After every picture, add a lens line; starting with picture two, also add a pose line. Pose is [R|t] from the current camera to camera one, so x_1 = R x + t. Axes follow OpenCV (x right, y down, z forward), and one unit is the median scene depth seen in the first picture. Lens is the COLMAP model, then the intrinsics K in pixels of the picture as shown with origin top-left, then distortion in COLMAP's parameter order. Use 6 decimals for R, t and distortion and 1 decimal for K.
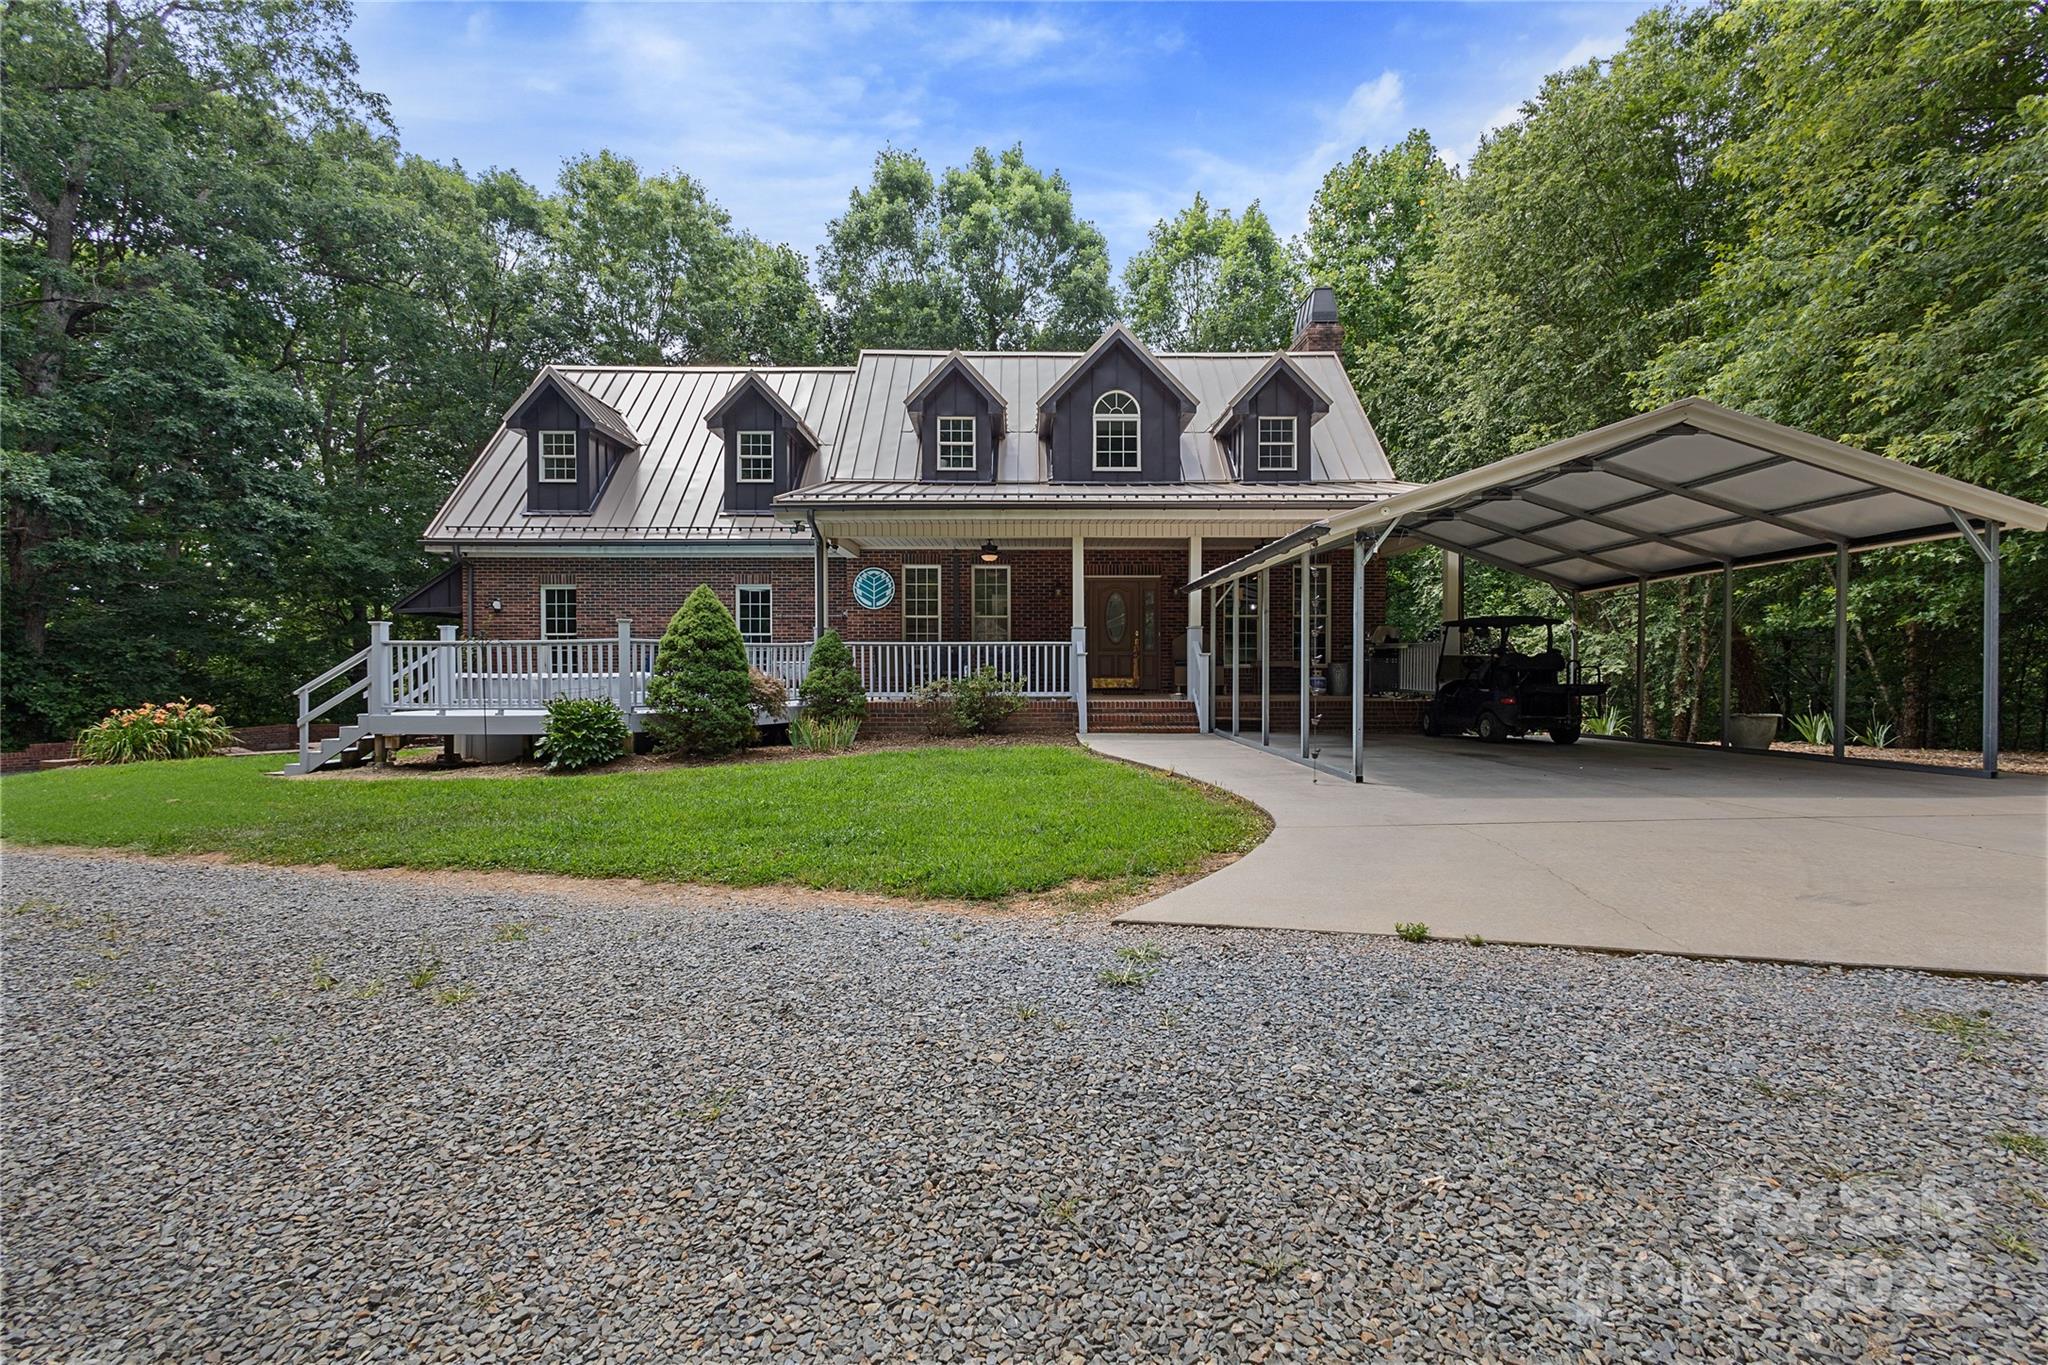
lens RADIAL K [[990.7, 0, 1021.2], [0, 990.7, 670.9], [0, 0, 1]] dist [0.016681, -0.004902]
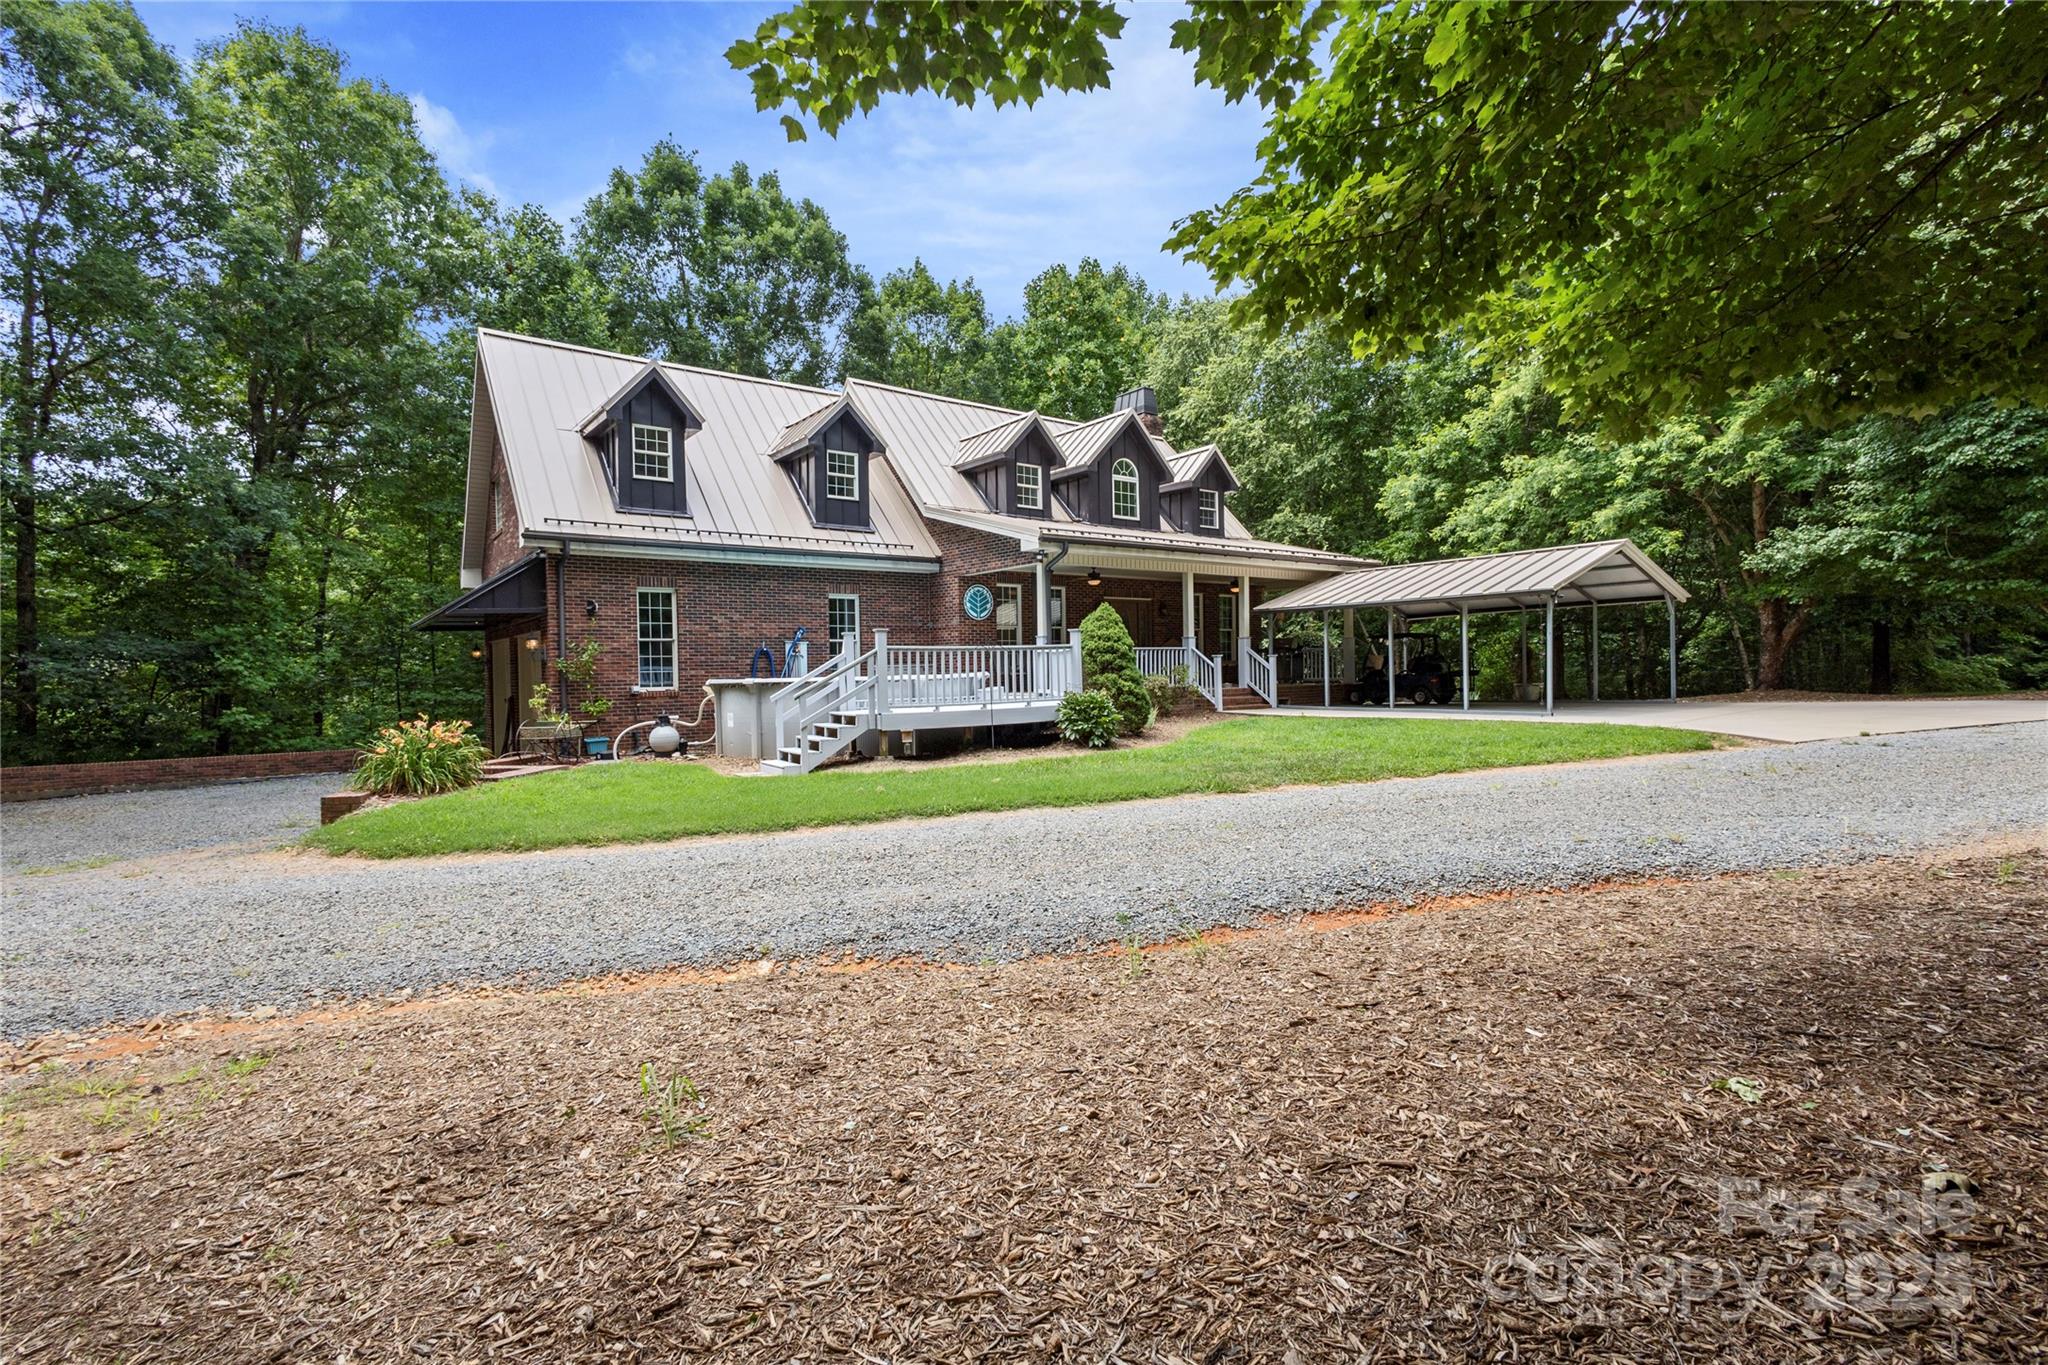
lens RADIAL K [[990.7, 0, 1009.5], [0, 990.7, 687.3], [0, 0, 1]] dist [0.016681, -0.004902]
pose [[0.795196, -0.021896, 0.605958, -1.055339], [0.019929, 0.999752, 0.009972, 0.007580], [-0.606025, 0.004146, 0.795434, 0.055099]]
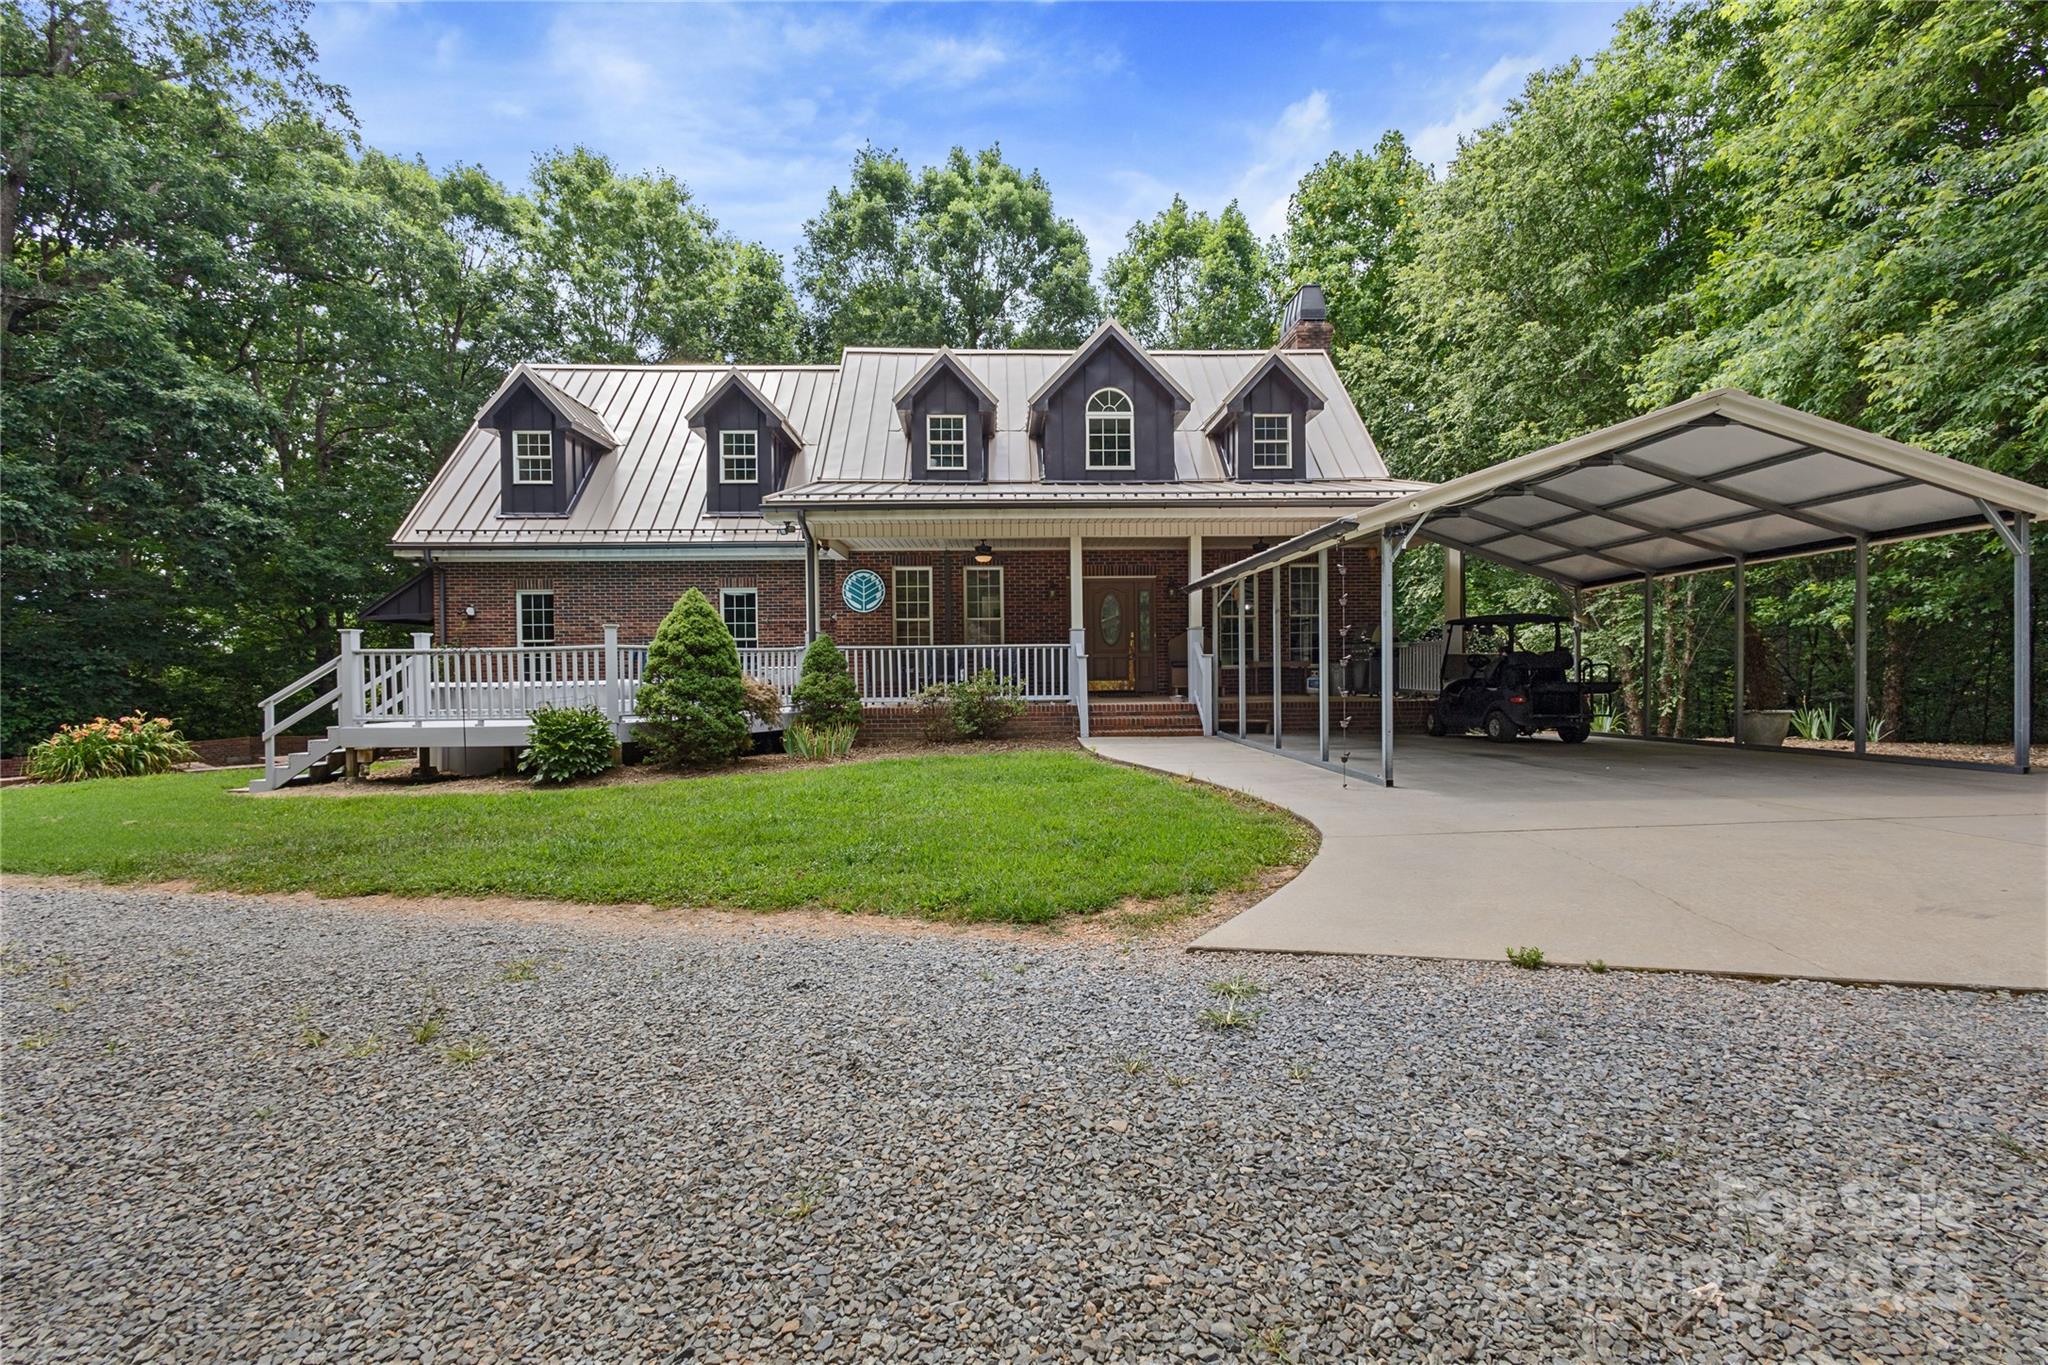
lens RADIAL K [[990.7, 0, 1025.0], [0, 990.7, 673.6], [0, 0, 1]] dist [0.016681, -0.004902]
pose [[0.999546, -0.010177, 0.028354, -0.022938], [0.010174, 0.999948, 0.000274, -0.000848], [-0.028355, 0.000014, 0.999598, 0.025104]]
